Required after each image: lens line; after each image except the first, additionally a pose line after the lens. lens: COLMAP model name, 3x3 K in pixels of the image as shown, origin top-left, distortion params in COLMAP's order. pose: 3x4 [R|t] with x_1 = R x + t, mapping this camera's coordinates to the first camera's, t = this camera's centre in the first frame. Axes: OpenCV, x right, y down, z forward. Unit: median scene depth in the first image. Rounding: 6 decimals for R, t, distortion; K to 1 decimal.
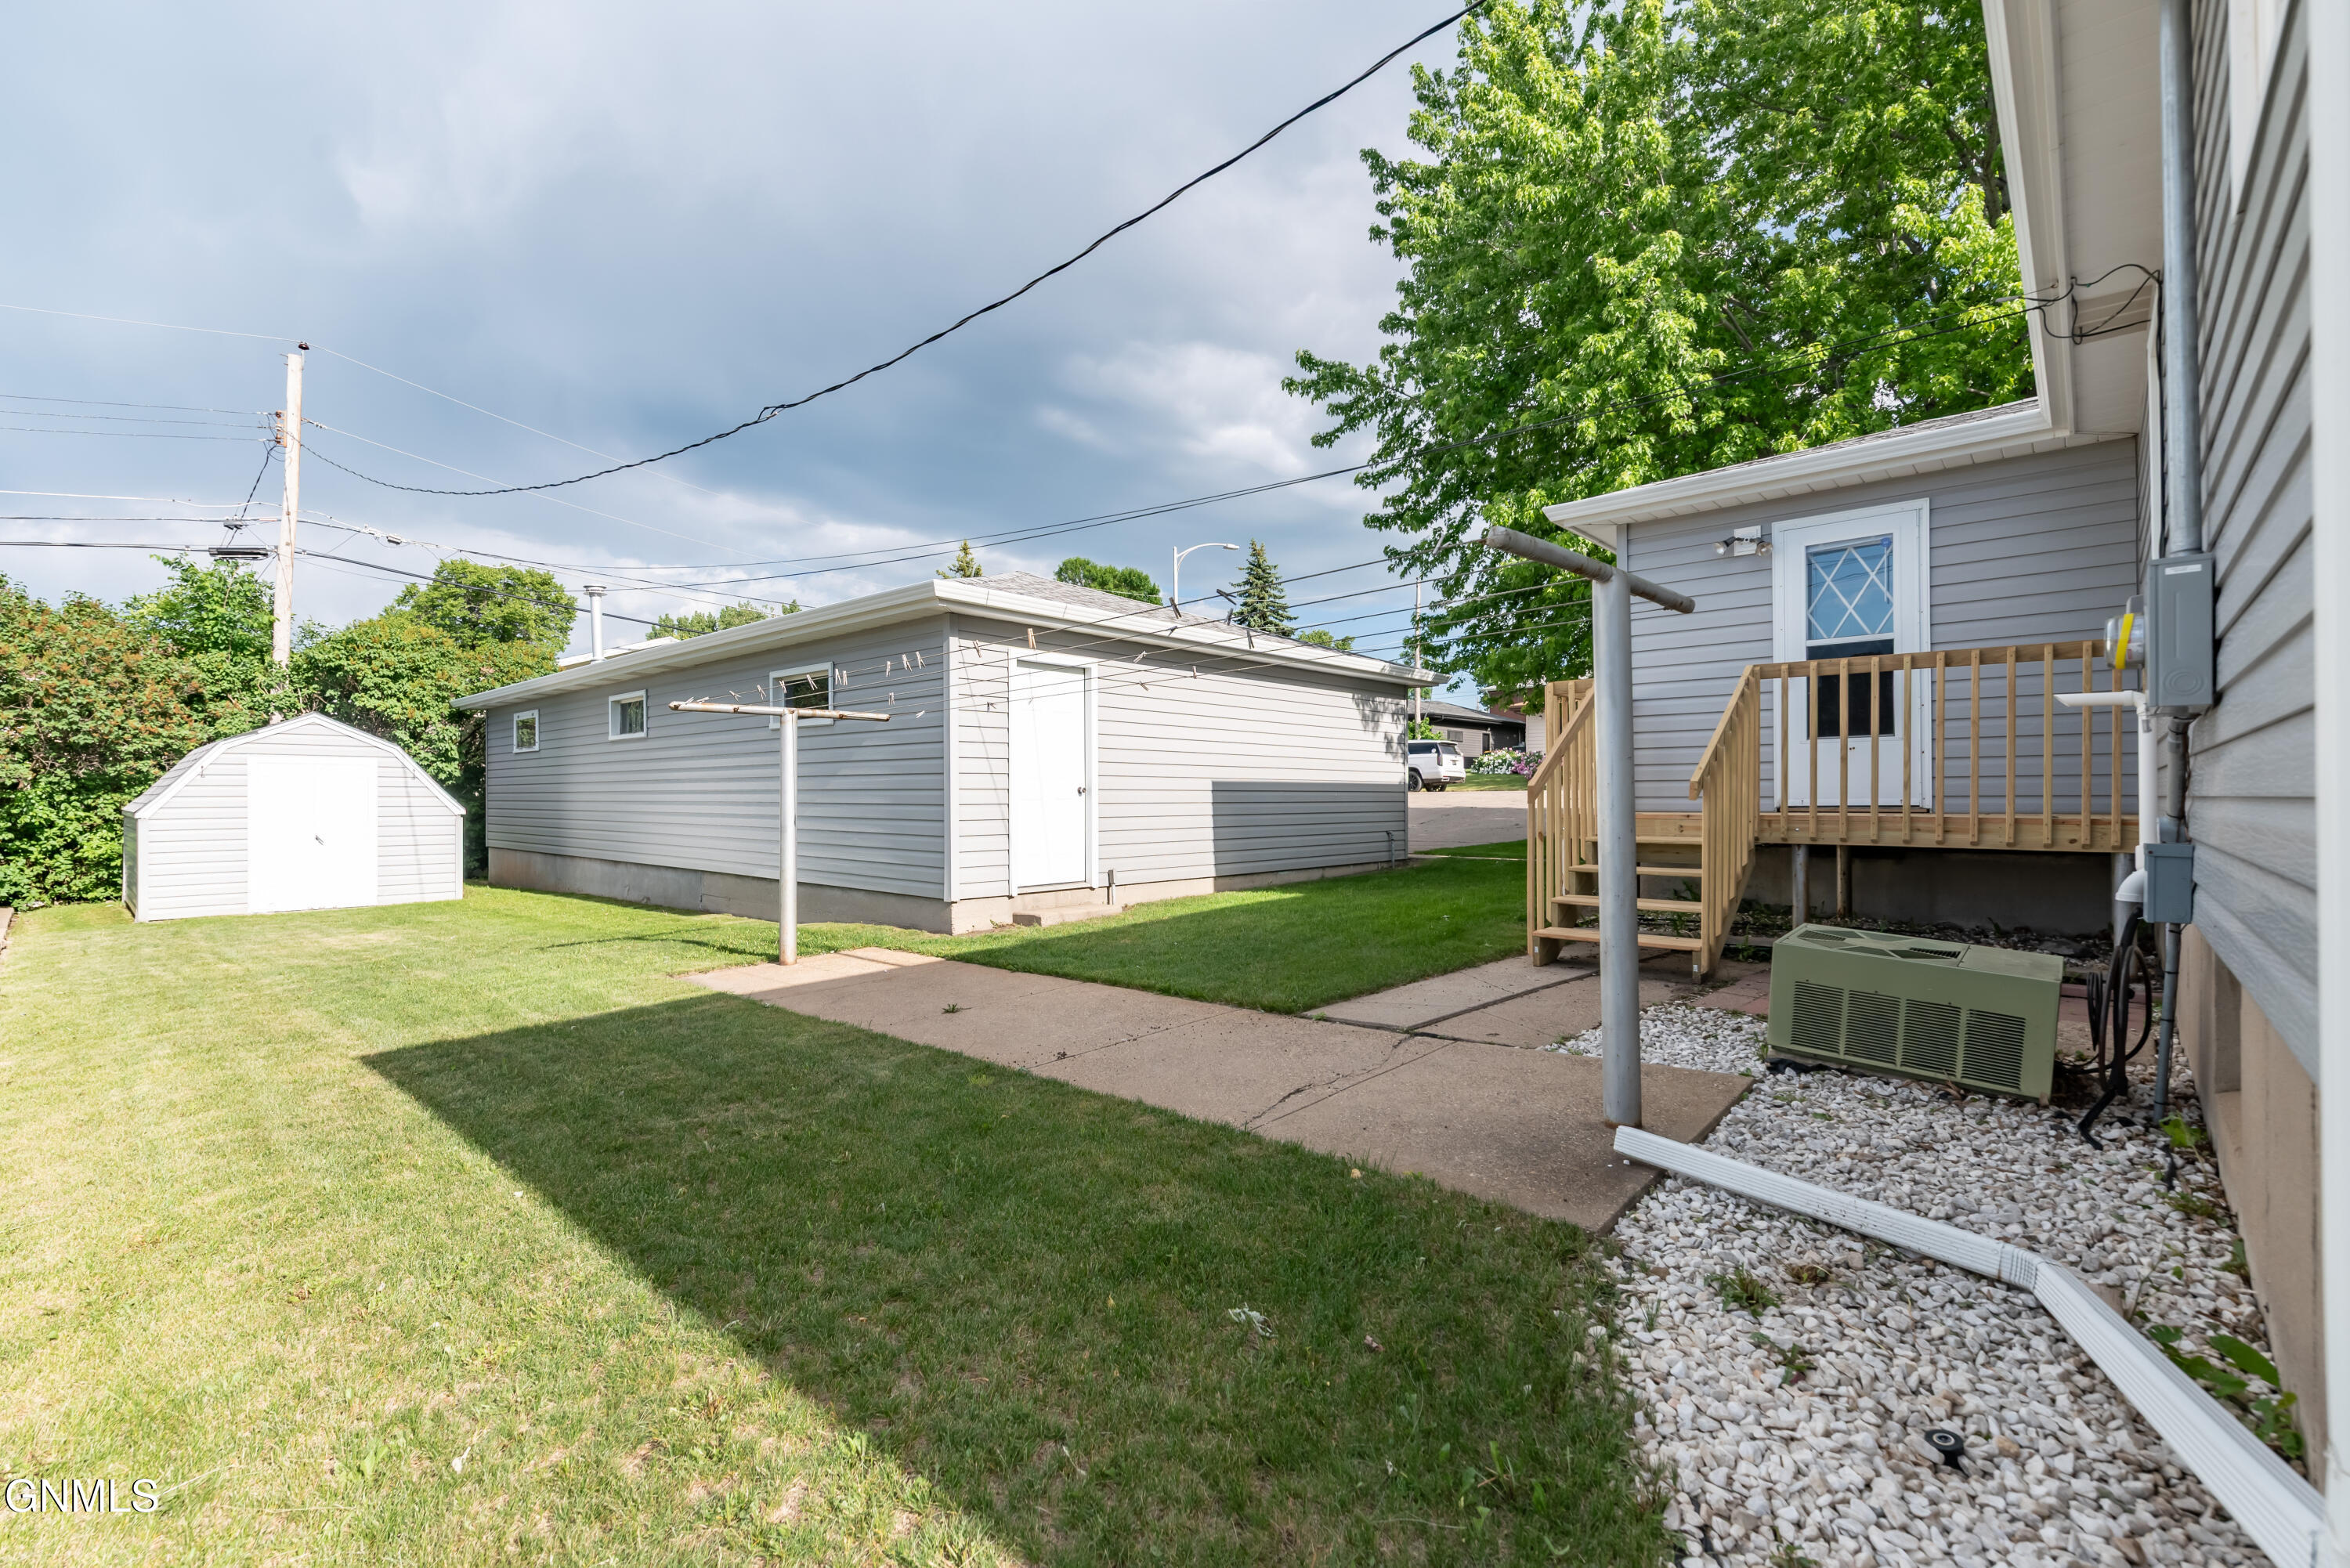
lens RADIAL K [[1009.0, 0, 1185.0], [0, 1009.0, 790.0], [0, 0, 1]] dist [-0.000539, -0.000641]
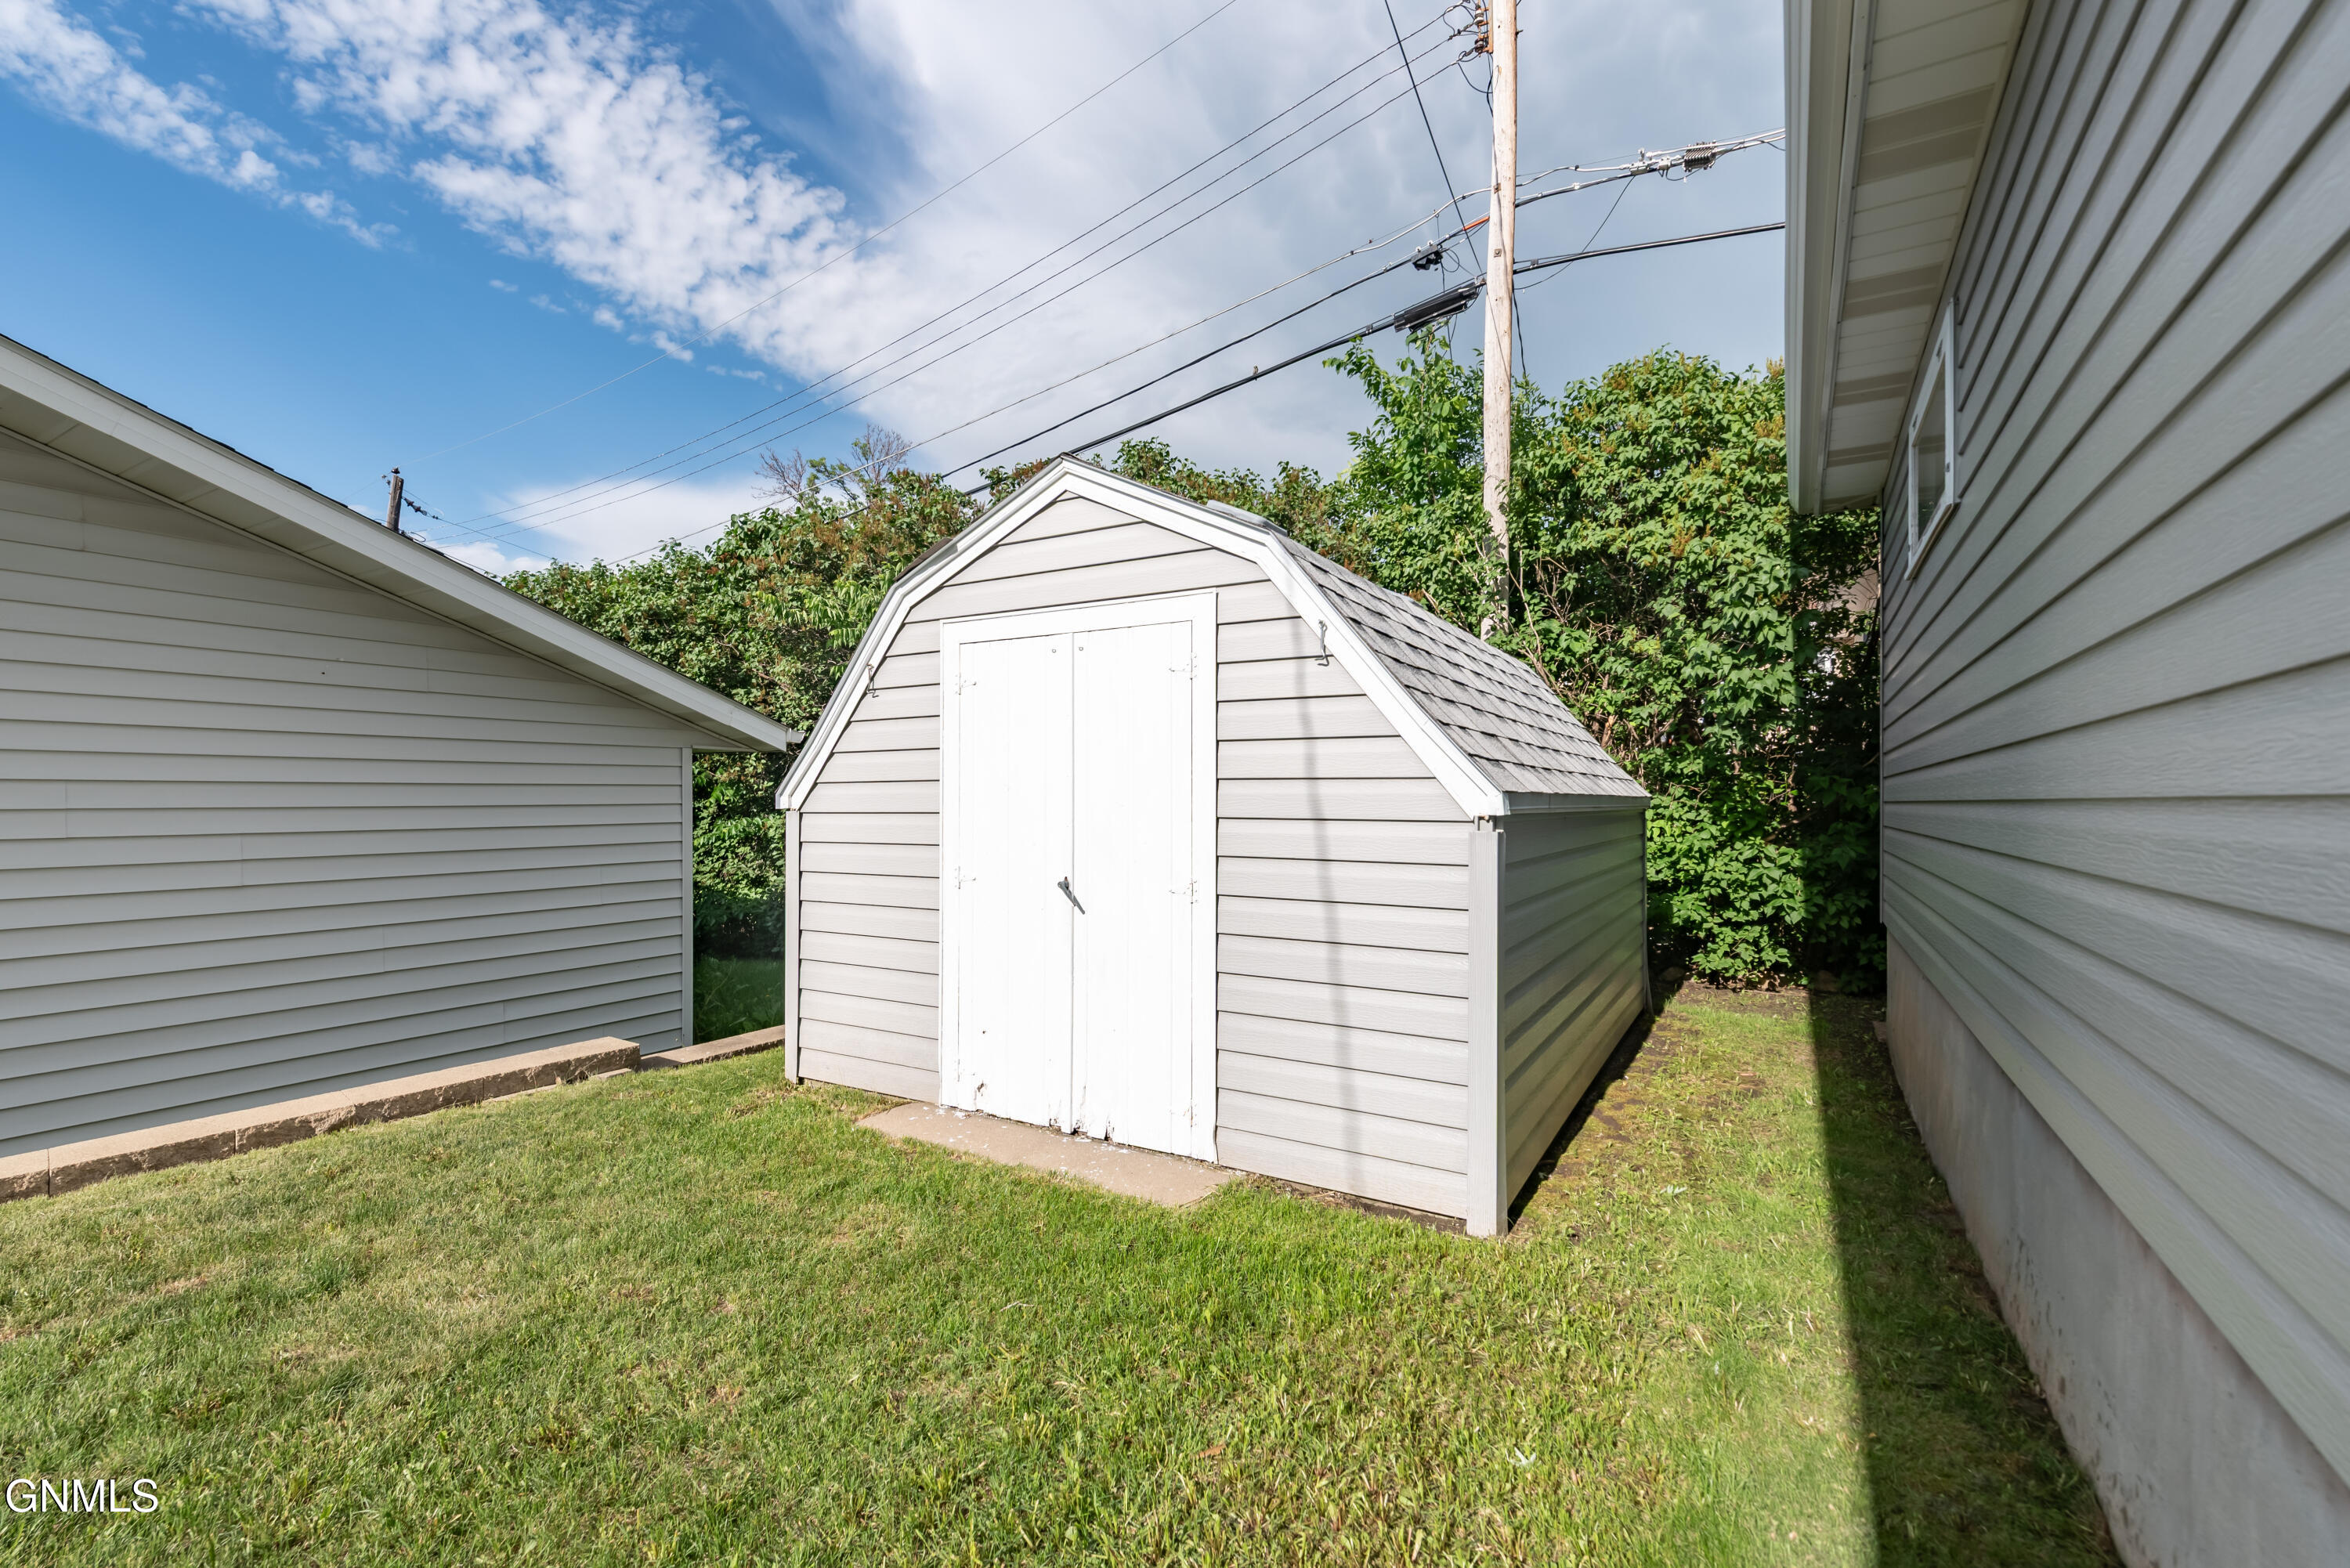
lens RADIAL K [[1009.0, 0, 1180.3], [0, 1009.0, 802.1], [0, 0, 1]] dist [-0.000539, -0.000641]
pose [[0.187290, -0.001260, -0.982304, -0.493879], [0.005524, 0.999985, -0.000230, 0.018975], [0.982289, -0.005383, 0.187294, 0.841805]]
